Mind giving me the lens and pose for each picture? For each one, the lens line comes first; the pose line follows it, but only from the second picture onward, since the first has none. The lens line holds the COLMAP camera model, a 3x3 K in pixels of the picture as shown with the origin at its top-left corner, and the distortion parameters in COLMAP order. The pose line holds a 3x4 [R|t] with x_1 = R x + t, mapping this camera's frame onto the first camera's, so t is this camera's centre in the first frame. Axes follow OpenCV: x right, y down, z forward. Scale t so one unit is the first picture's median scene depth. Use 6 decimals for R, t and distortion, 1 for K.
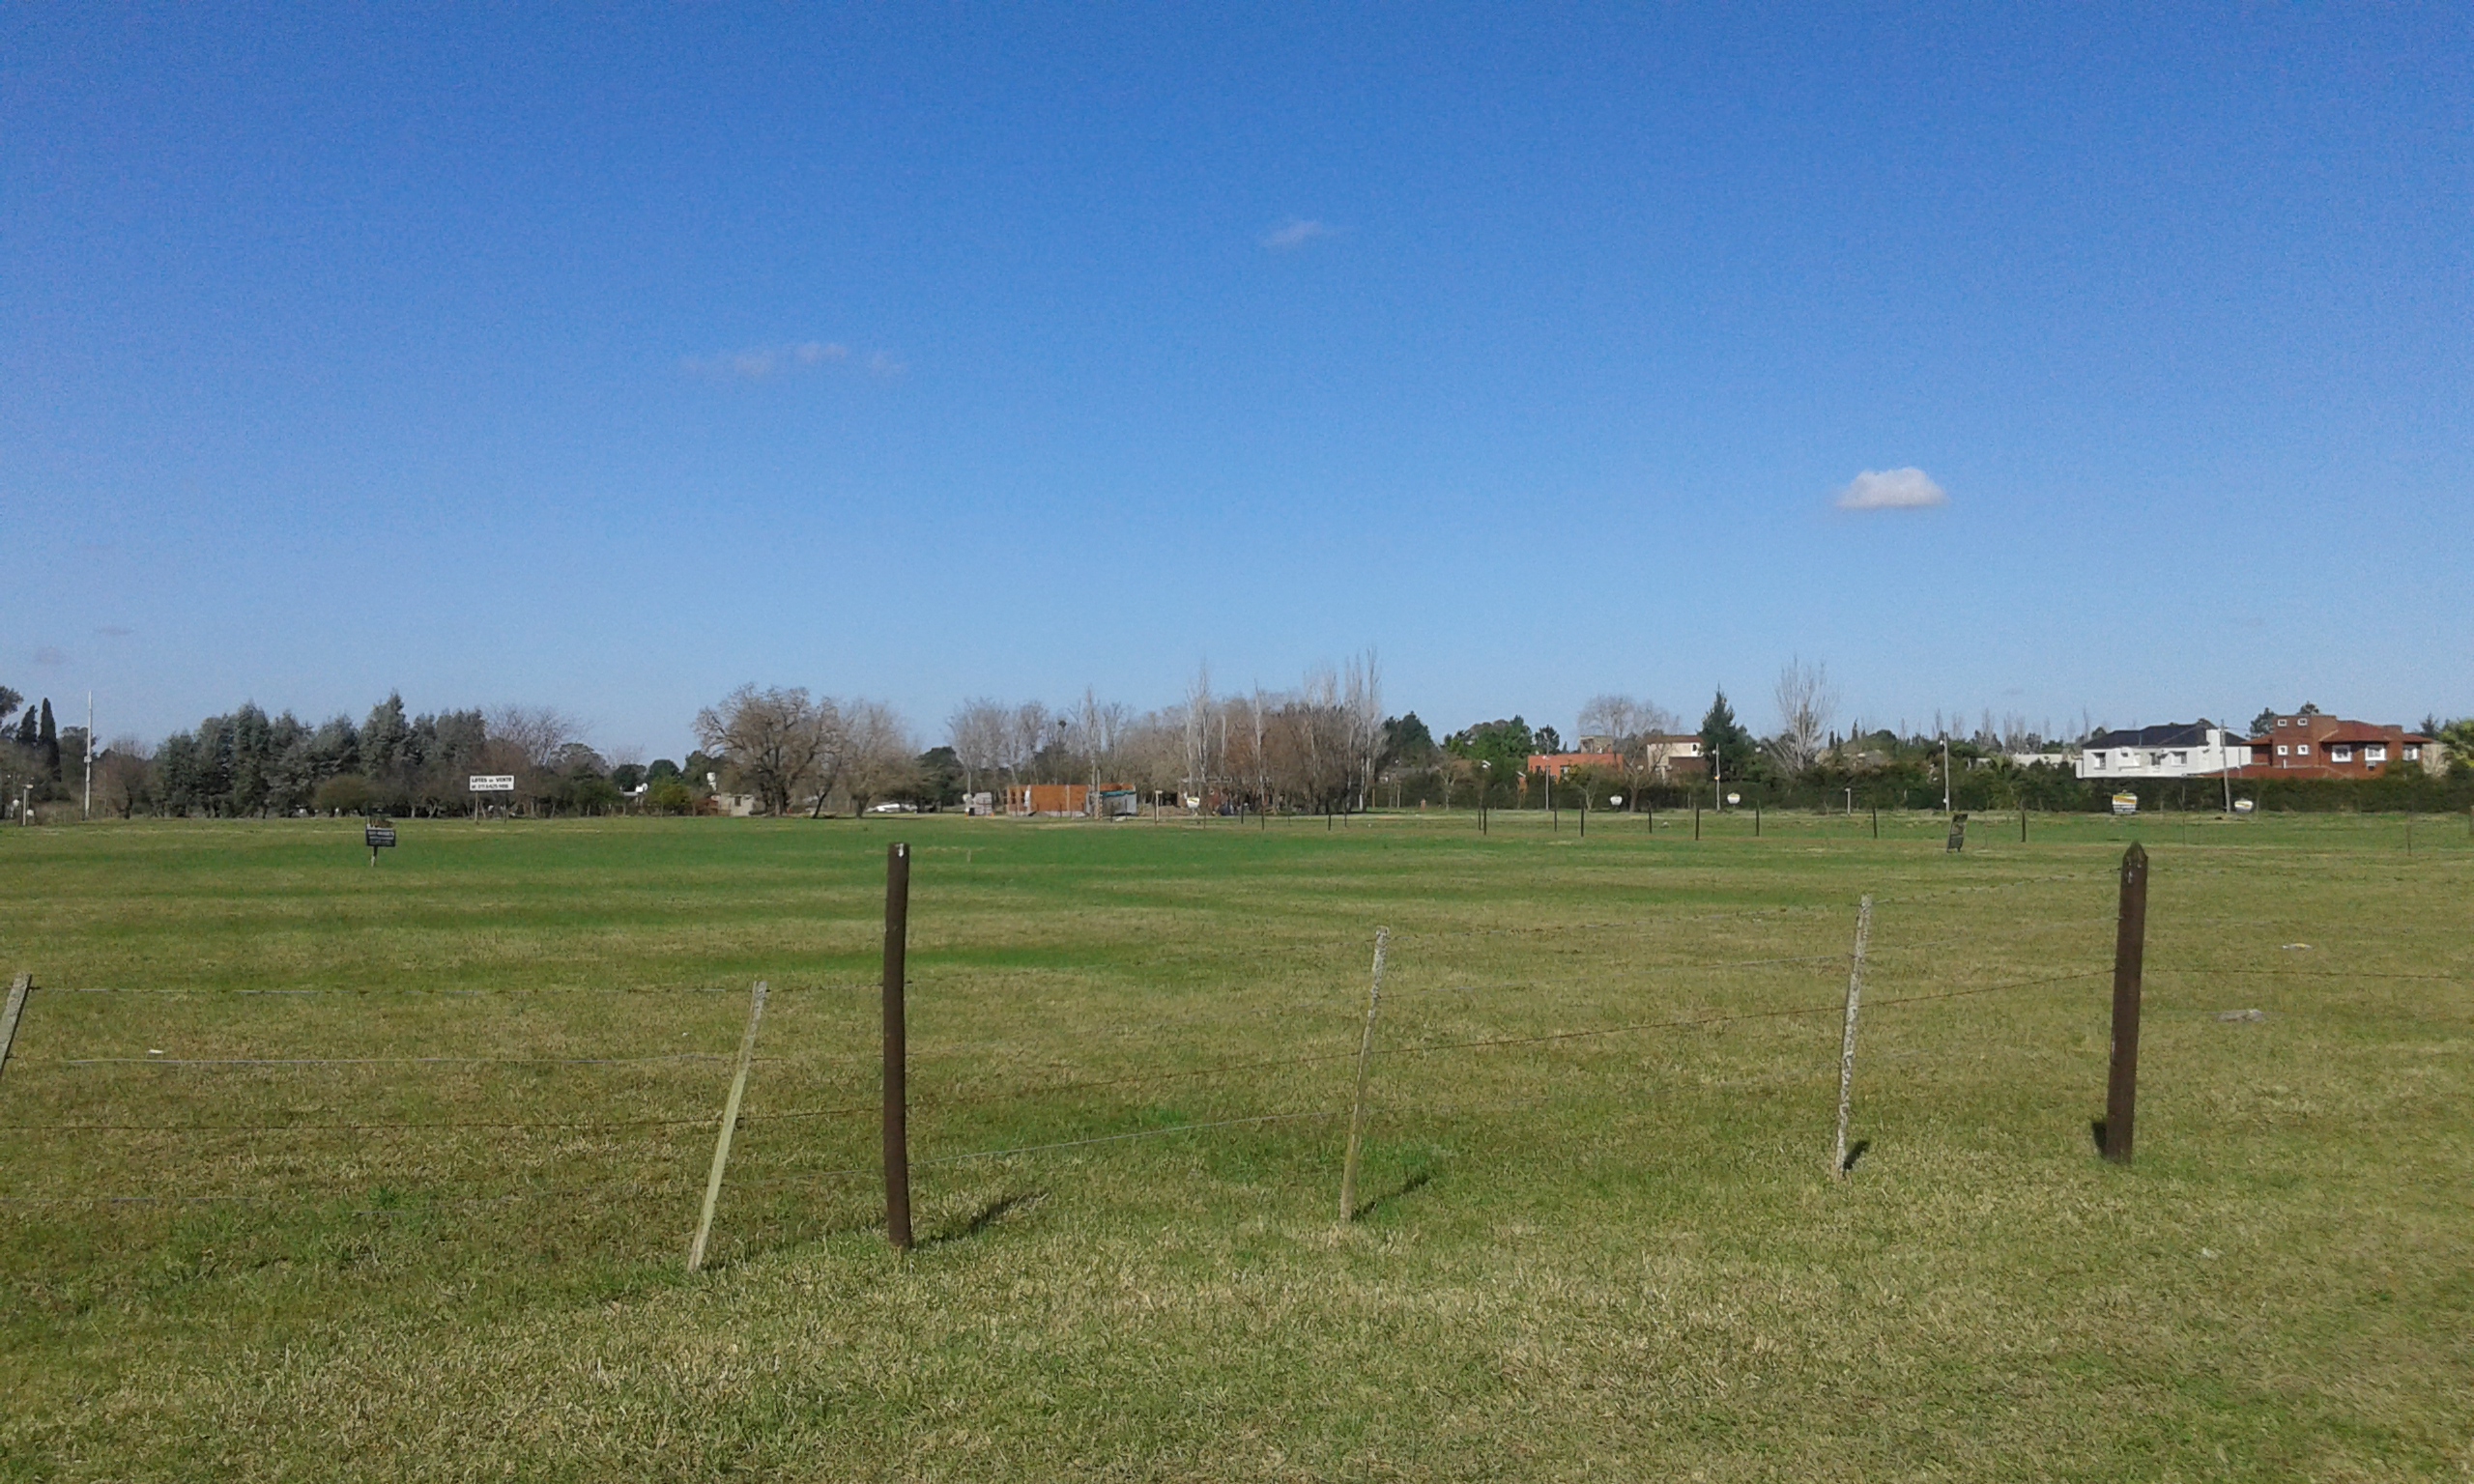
lens RADIAL K [[2337.0, 0, 1240.1], [0, 2337.0, 707.4], [0, 0, 1]] dist [0.124720, -0.299274]
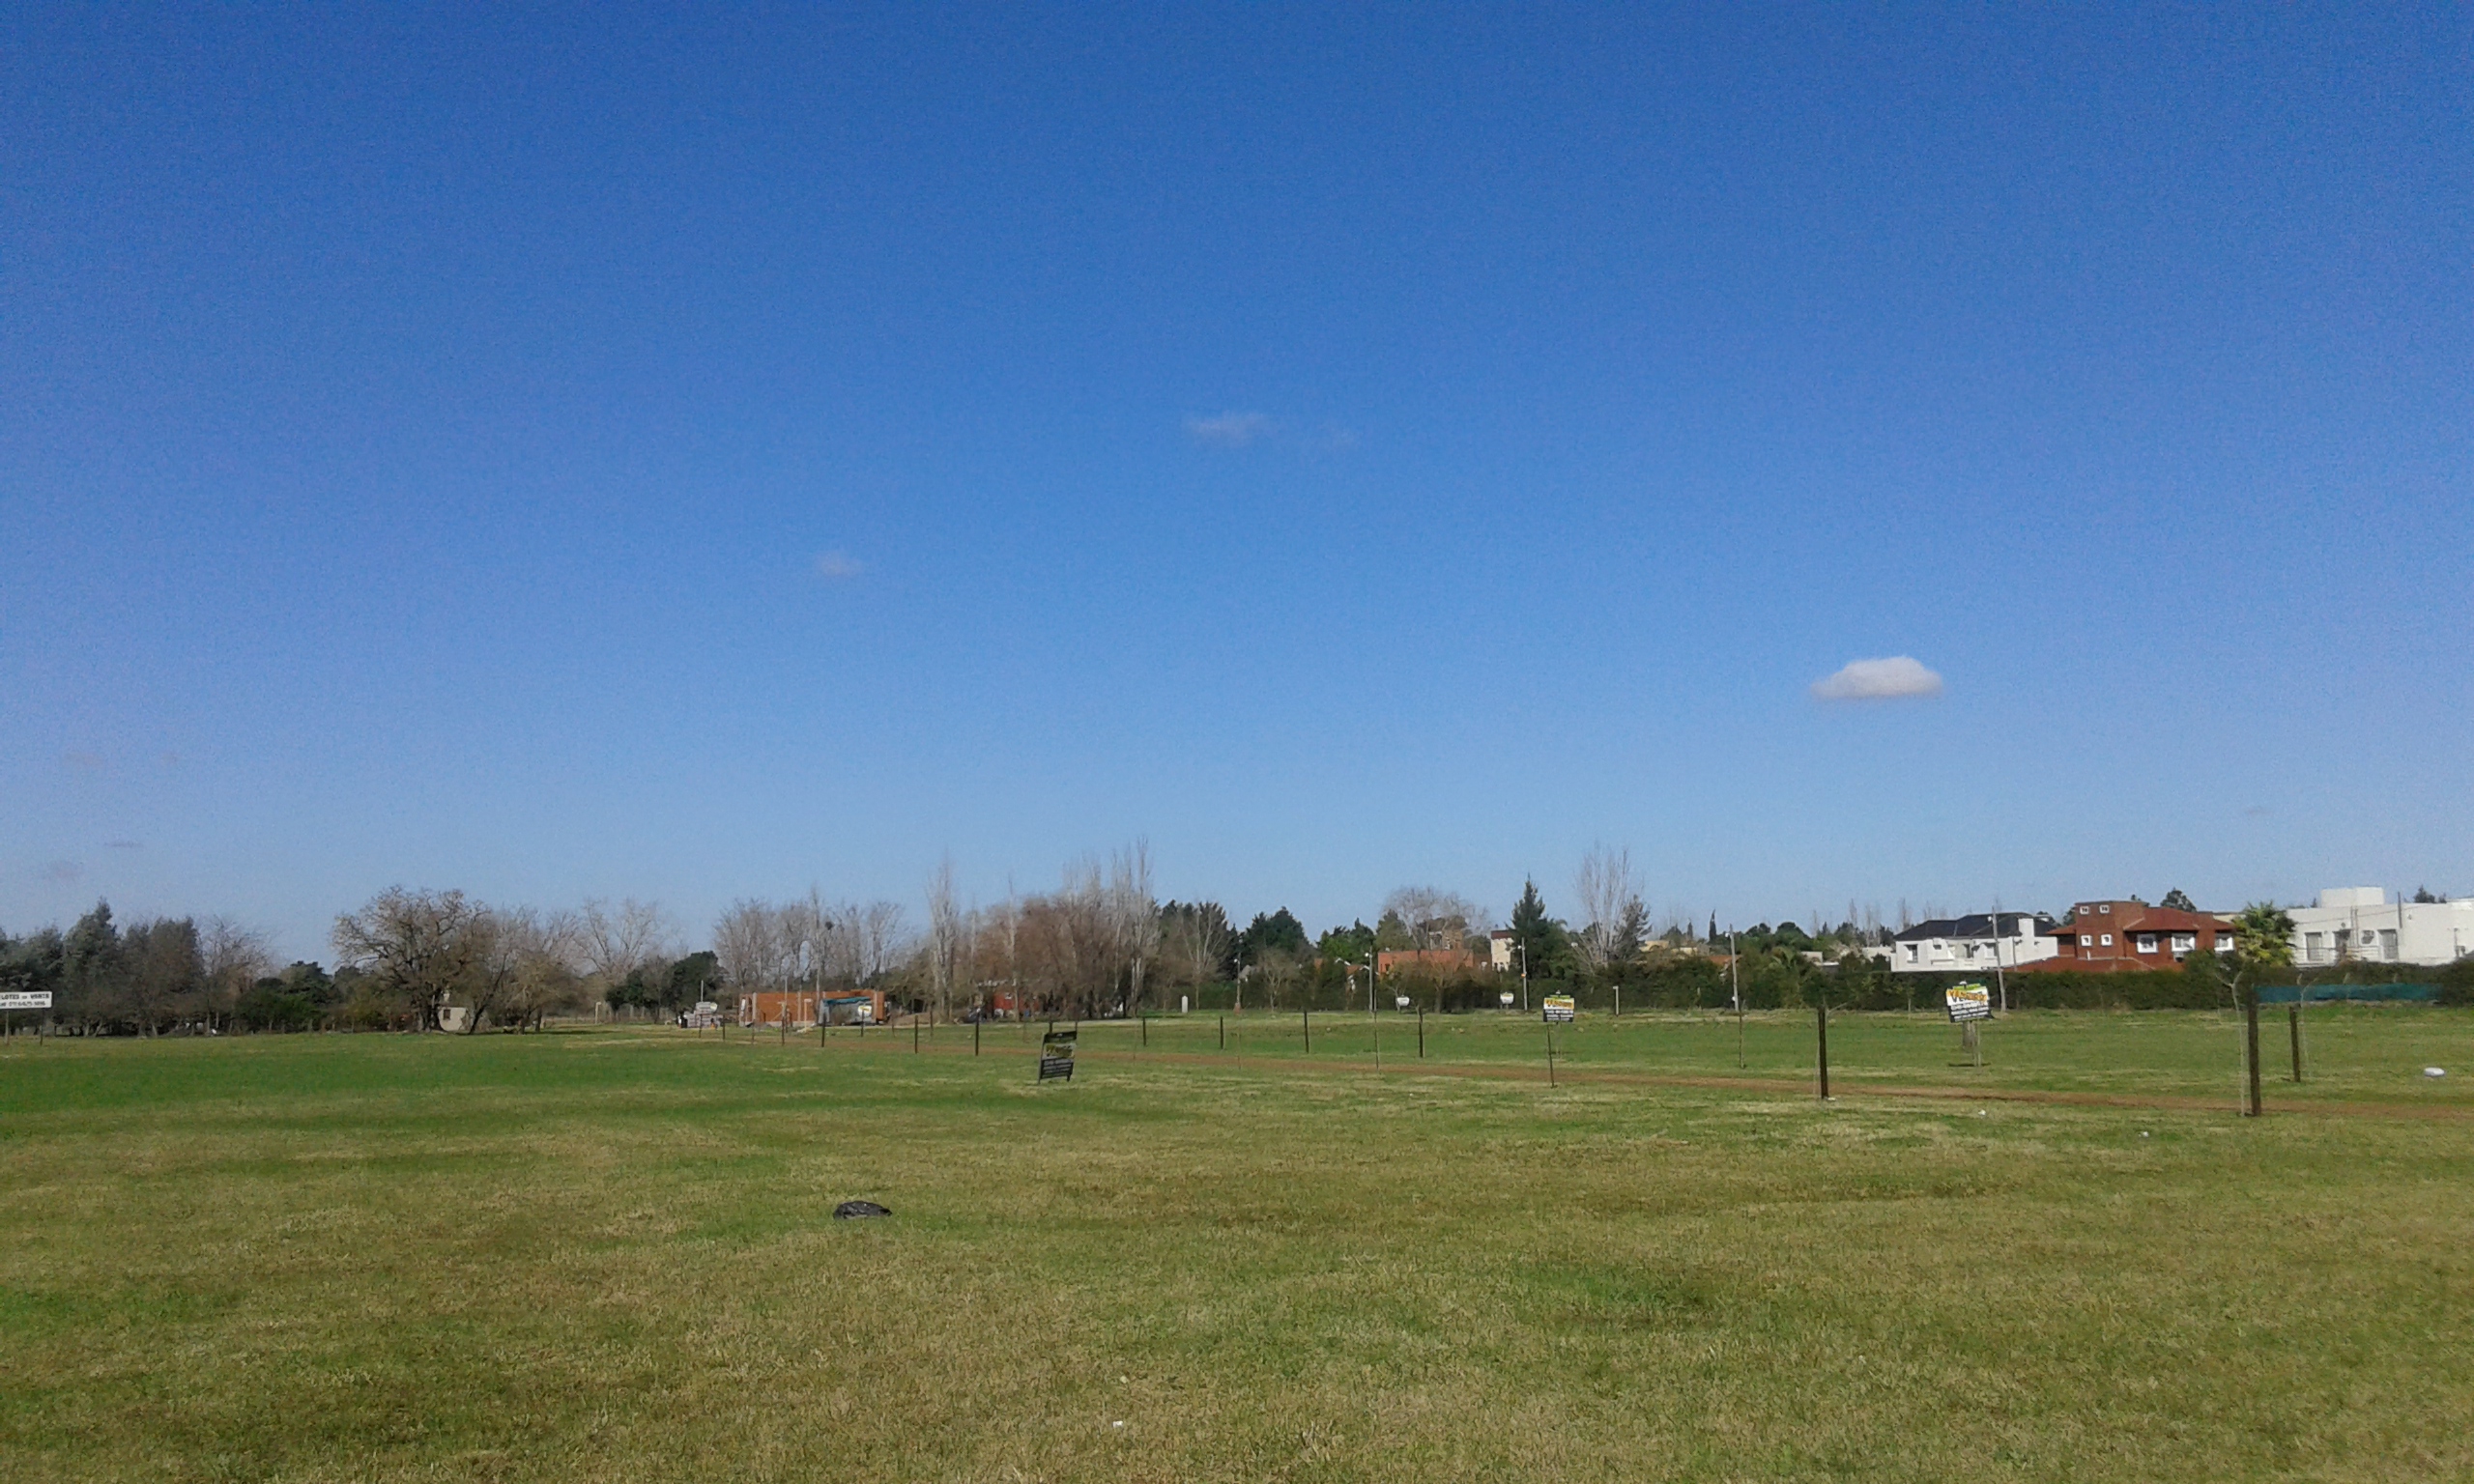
lens RADIAL K [[2337.0, 0, 1240.1], [0, 2337.0, 707.4], [0, 0, 1]] dist [0.124720, -0.299274]
pose [[0.999820, -0.012561, -0.014193, 0.114447], [0.011317, 0.996352, -0.084588, 0.001785], [0.015203, 0.084412, 0.996315, 0.073048]]
